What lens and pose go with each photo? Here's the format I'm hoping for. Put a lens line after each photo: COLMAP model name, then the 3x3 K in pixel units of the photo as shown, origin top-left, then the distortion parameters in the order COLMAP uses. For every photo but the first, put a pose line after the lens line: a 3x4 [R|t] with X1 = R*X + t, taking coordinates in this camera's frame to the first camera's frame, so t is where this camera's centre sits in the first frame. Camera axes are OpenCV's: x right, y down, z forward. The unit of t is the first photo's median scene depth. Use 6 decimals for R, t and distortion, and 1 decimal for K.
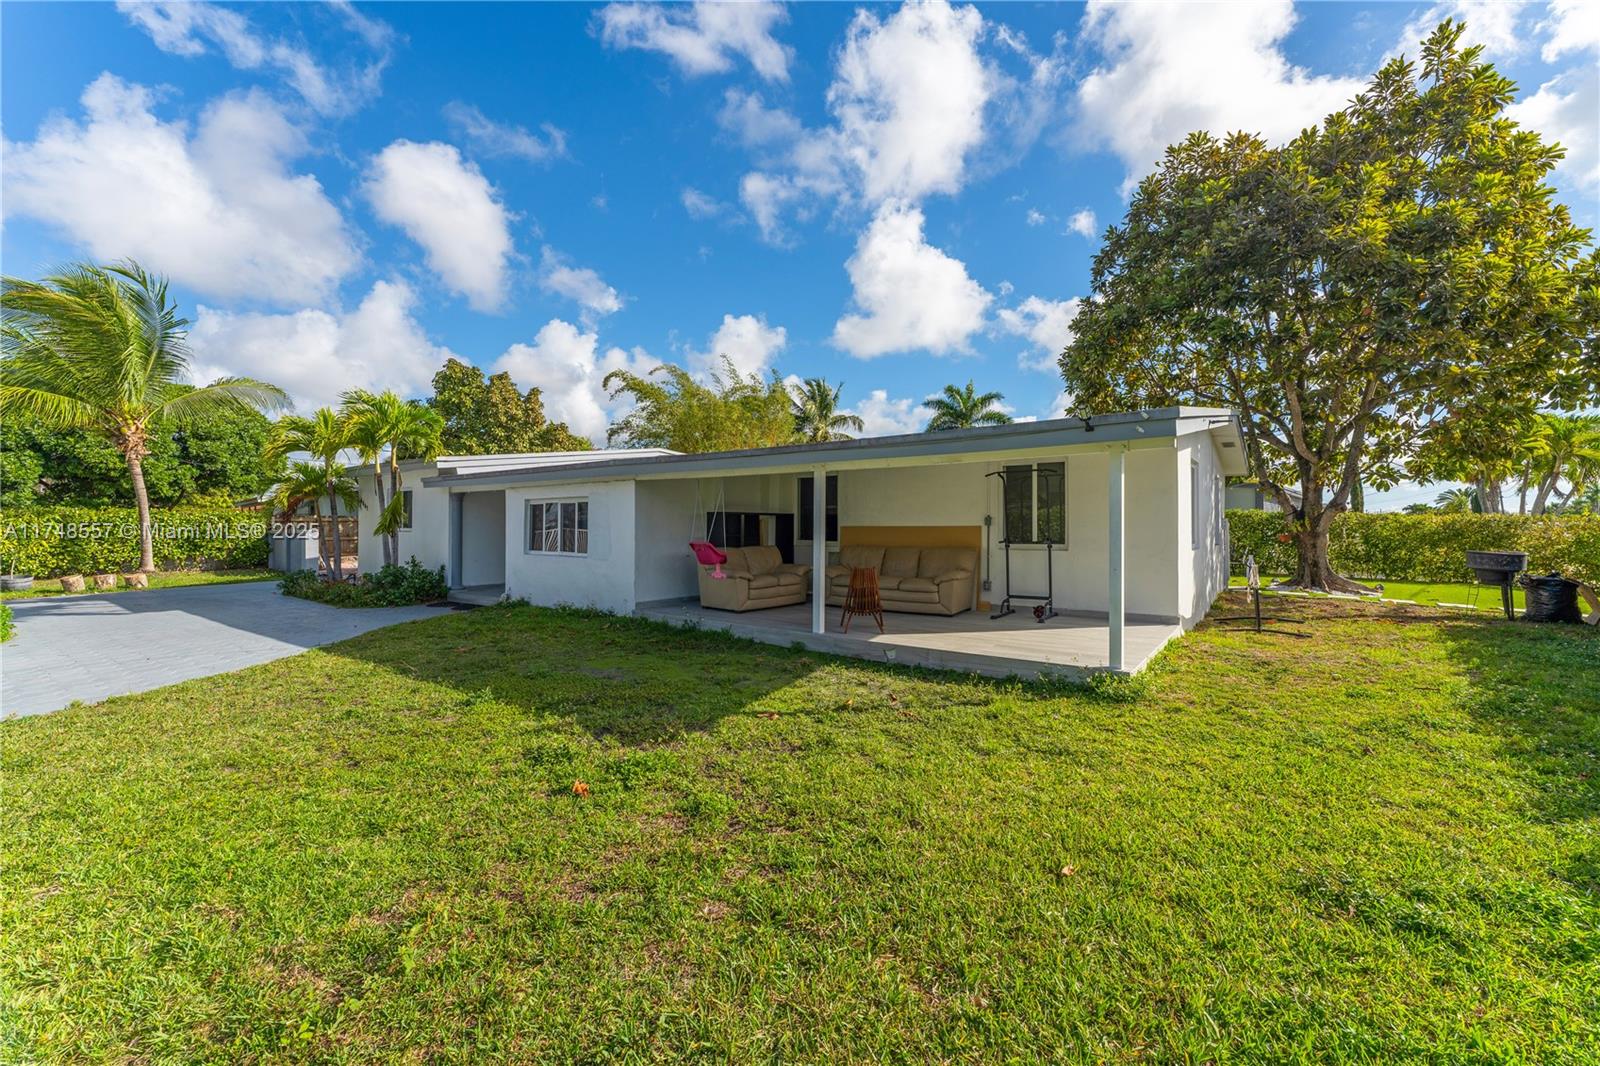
lens RADIAL K [[640.5, 0, 800.0], [0, 640.5, 533.0], [0, 0, 1]] dist [-0.000921, -0.000366]
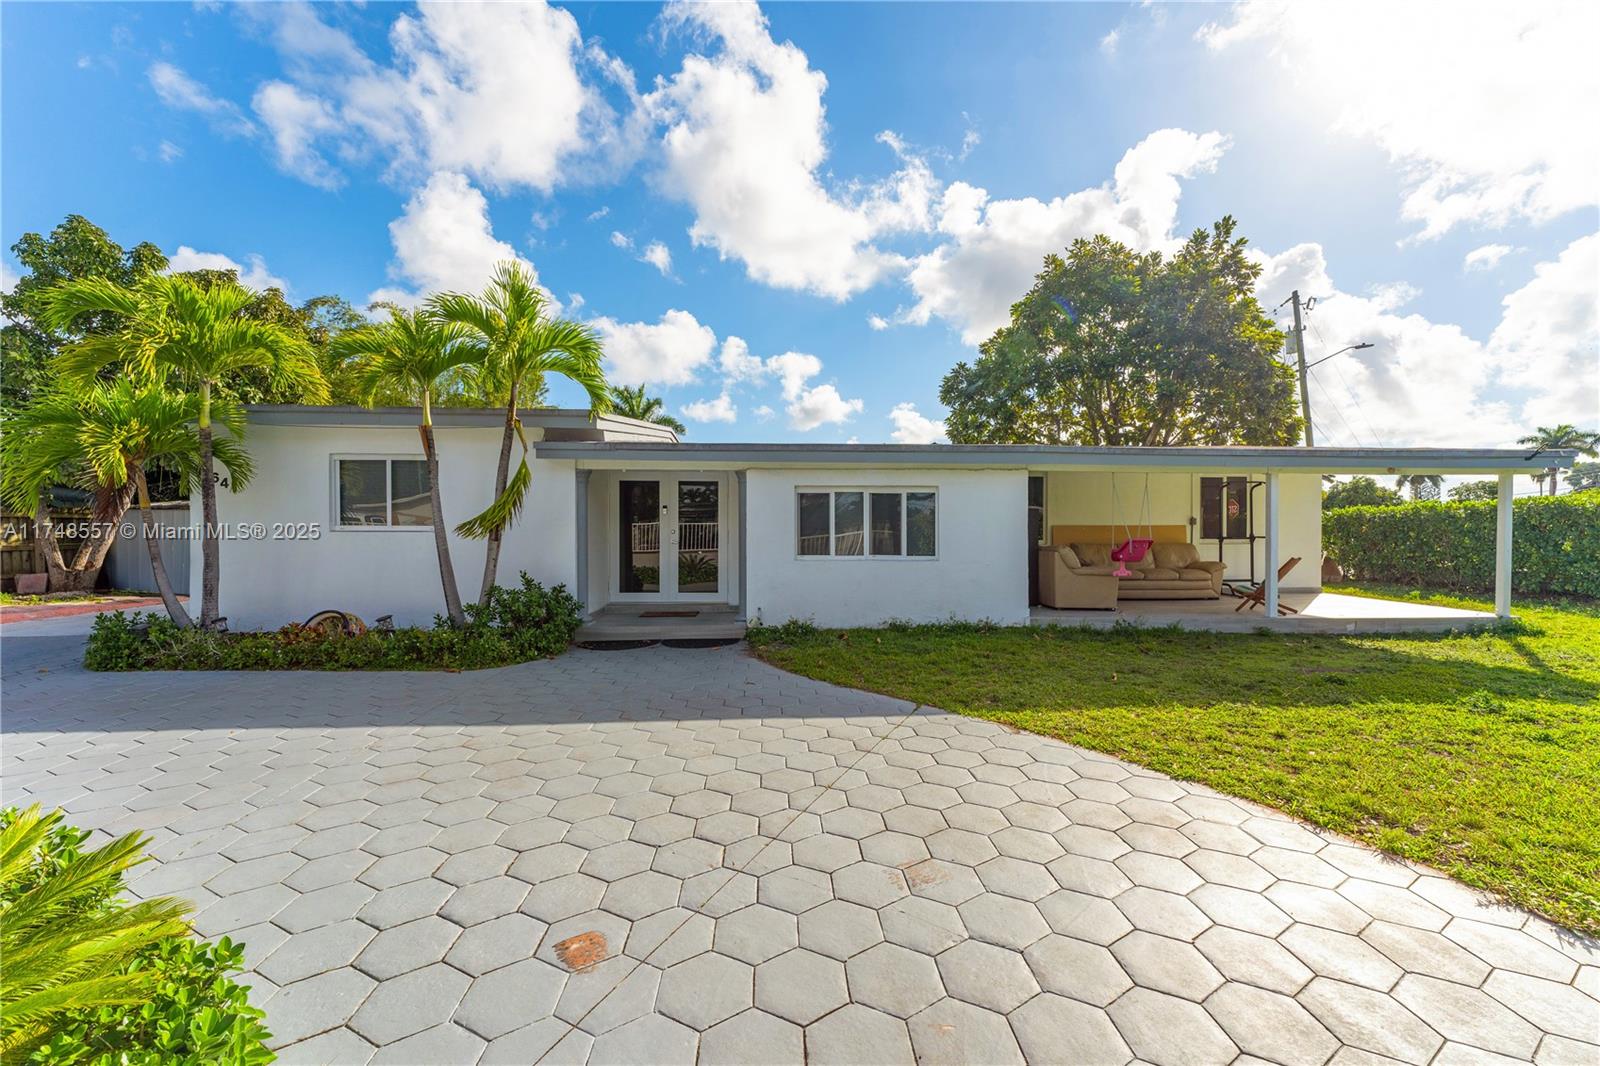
lens RADIAL K [[620.1, 0, 800.0], [0, 620.1, 533.0], [0, 0, 1]] dist [-0.037501, 0.000033]
pose [[0.782935, -0.003745, 0.622092, -0.765080], [0.001173, 0.999989, 0.004544, -0.001686], [-0.622102, -0.002828, 0.782931, 0.388360]]
